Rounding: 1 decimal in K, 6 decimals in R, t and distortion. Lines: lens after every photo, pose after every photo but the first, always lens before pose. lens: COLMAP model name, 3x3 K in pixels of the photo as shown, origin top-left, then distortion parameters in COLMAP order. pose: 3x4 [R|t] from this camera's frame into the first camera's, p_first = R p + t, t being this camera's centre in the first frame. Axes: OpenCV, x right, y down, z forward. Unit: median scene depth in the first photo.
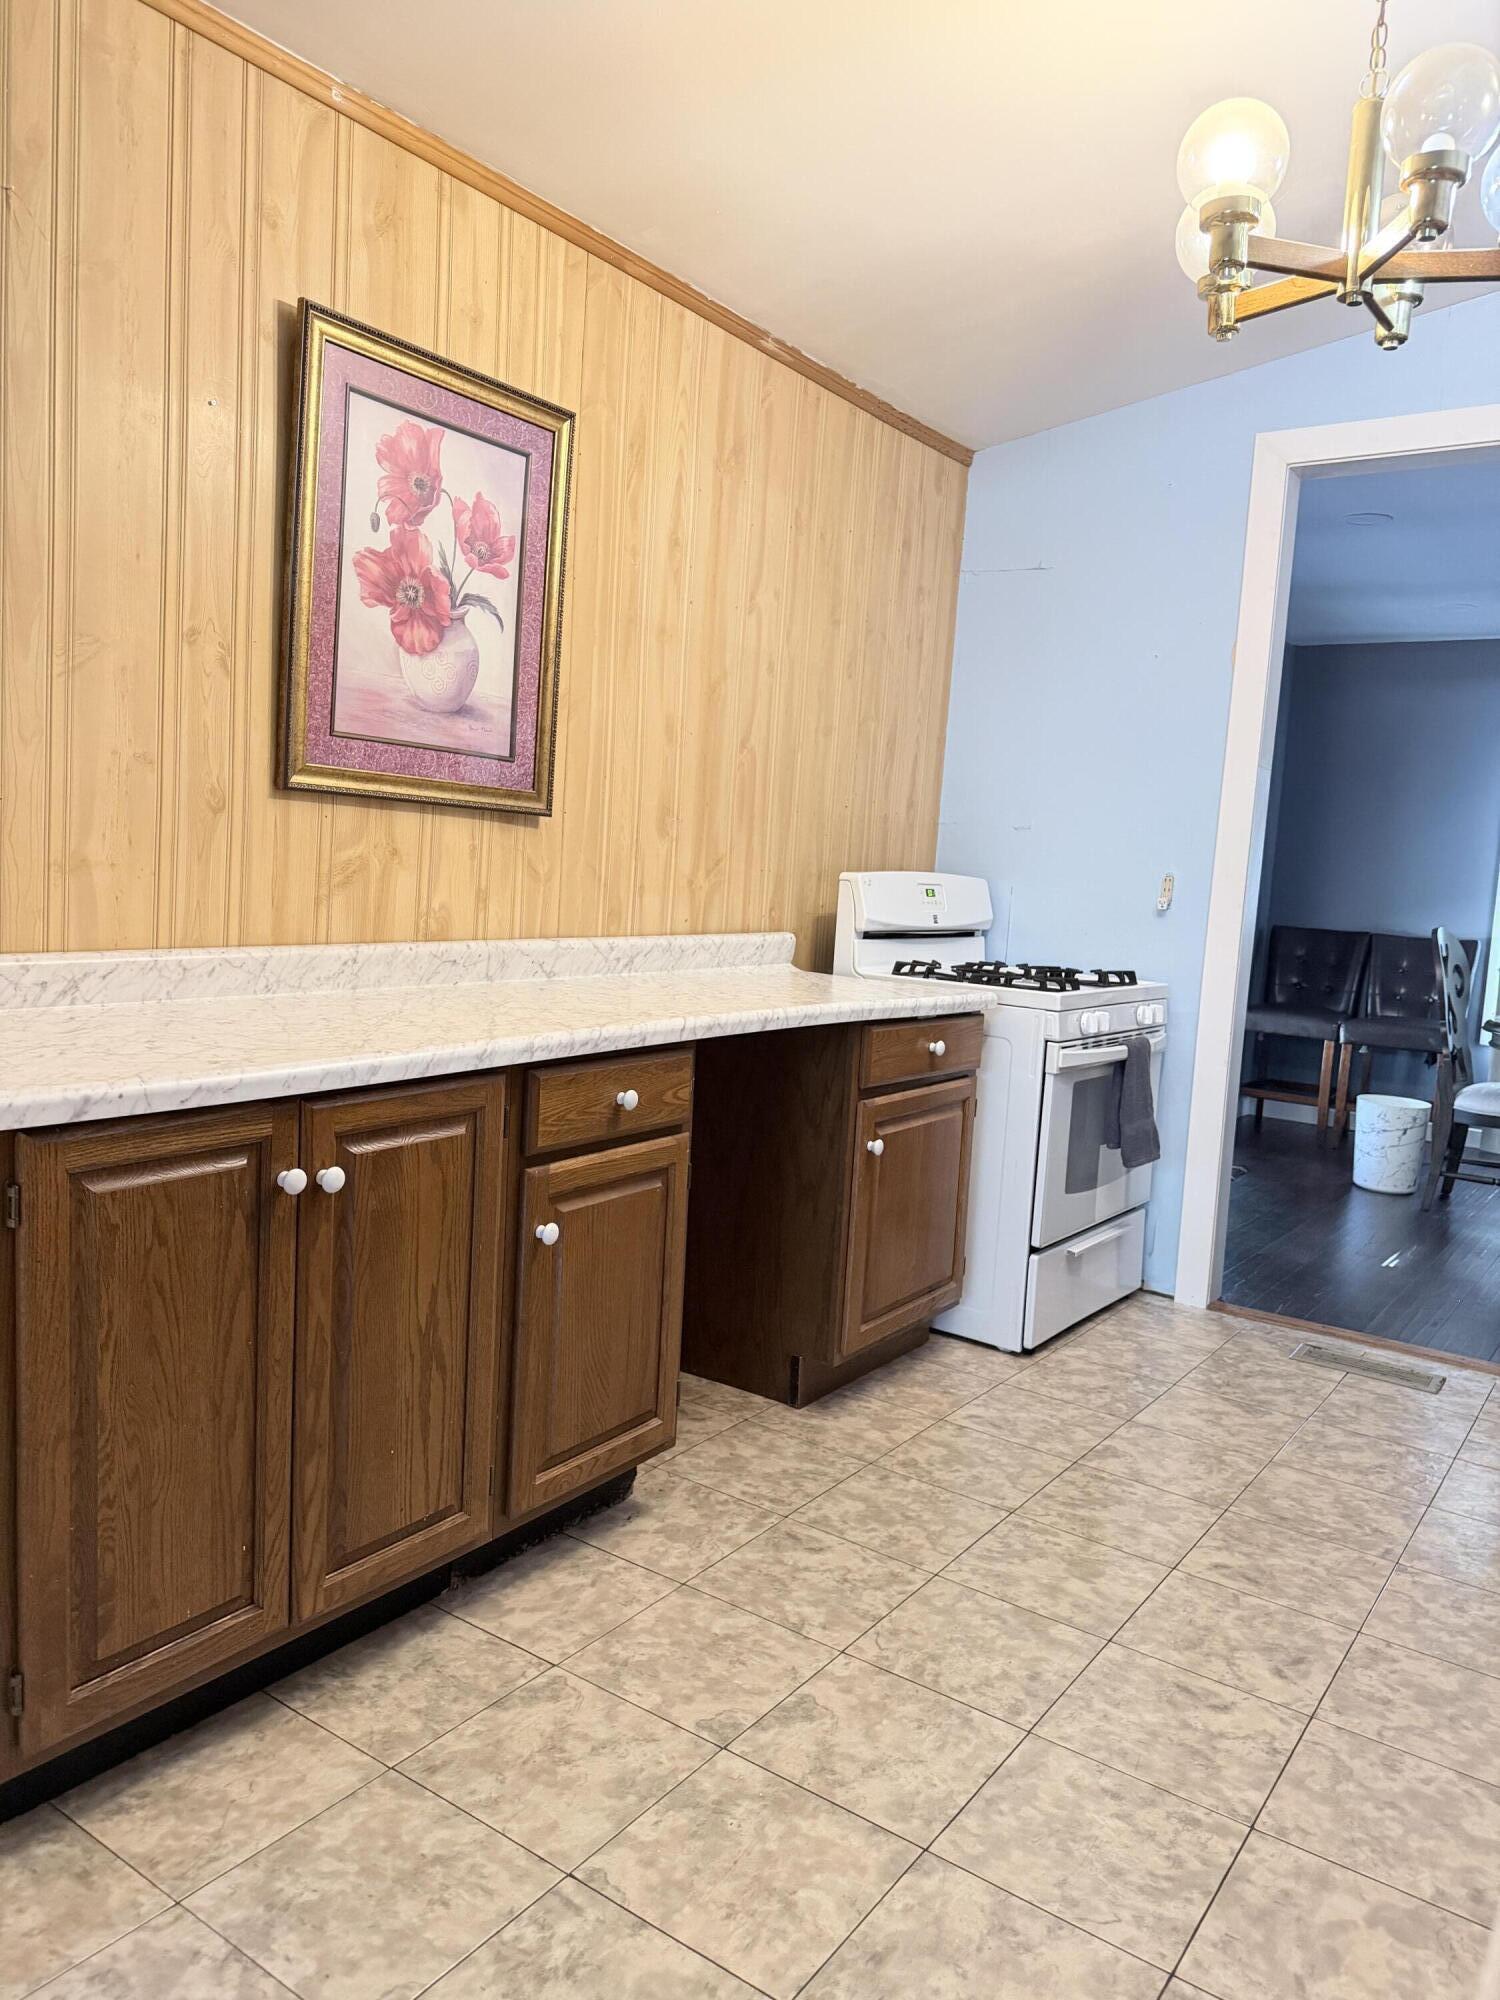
lens RADIAL K [[1402.8, 0, 744.6], [0, 1402.8, 997.2], [0, 0, 1]] dist [0.068873, -0.085555]
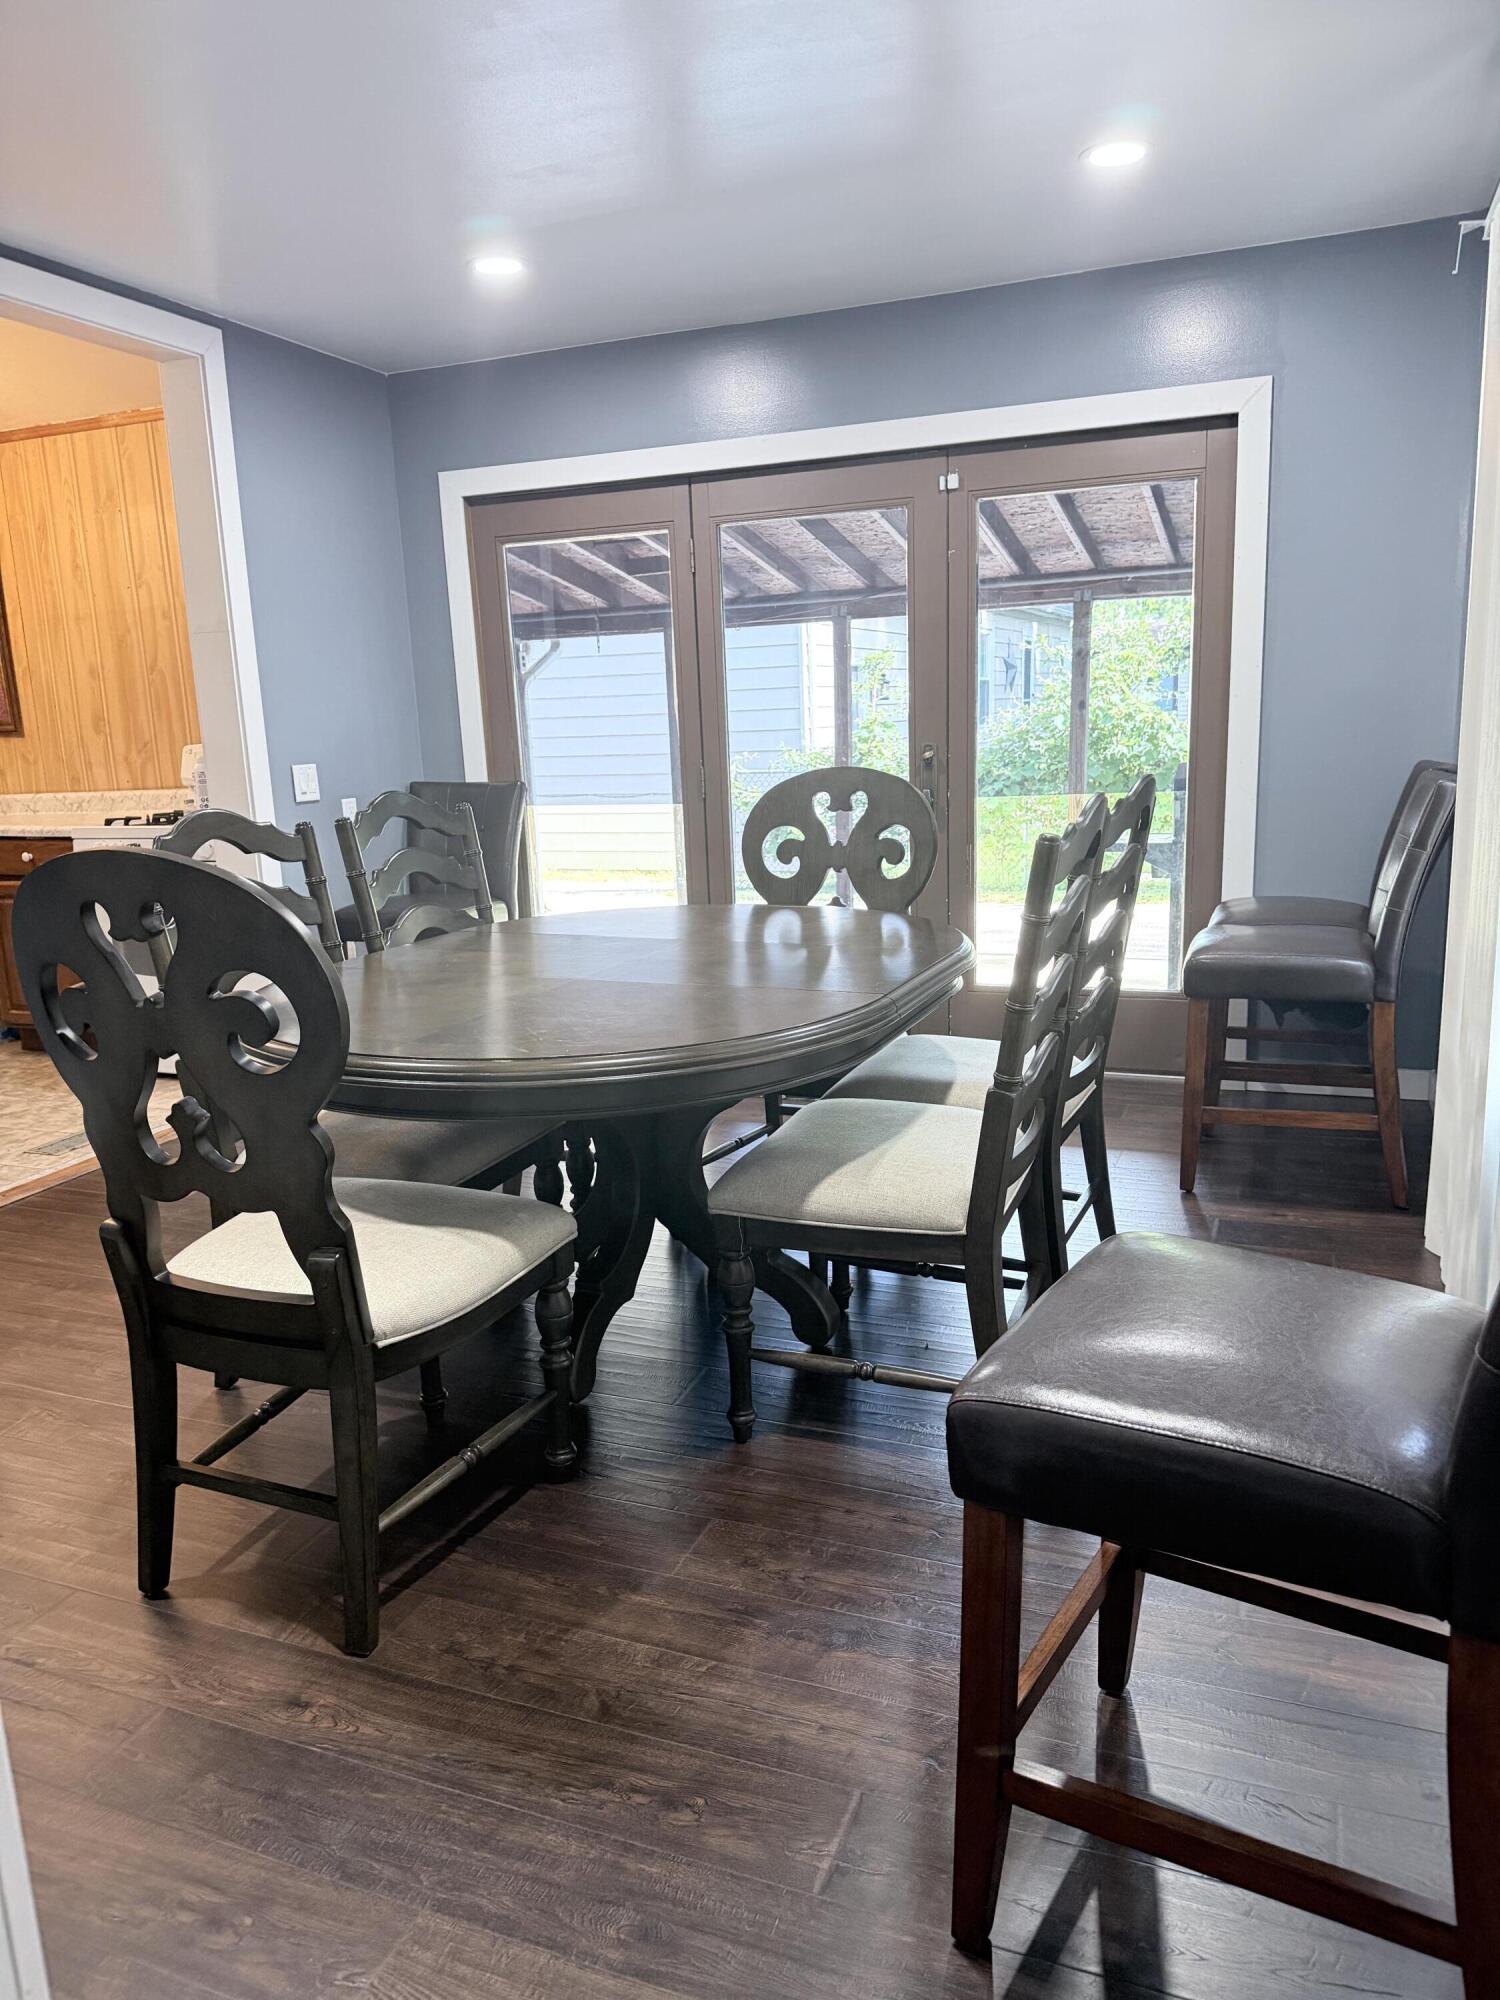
lens RADIAL K [[1402.8, 0, 697.5], [0, 1402.8, 988.4], [0, 0, 1]] dist [0.068873, -0.085555]
pose [[0.214847, 0.128193, -0.968198, 2.299596], [-0.037432, 0.991701, 0.122998, -0.054878], [0.975930, 0.009816, 0.217862, 1.657960]]
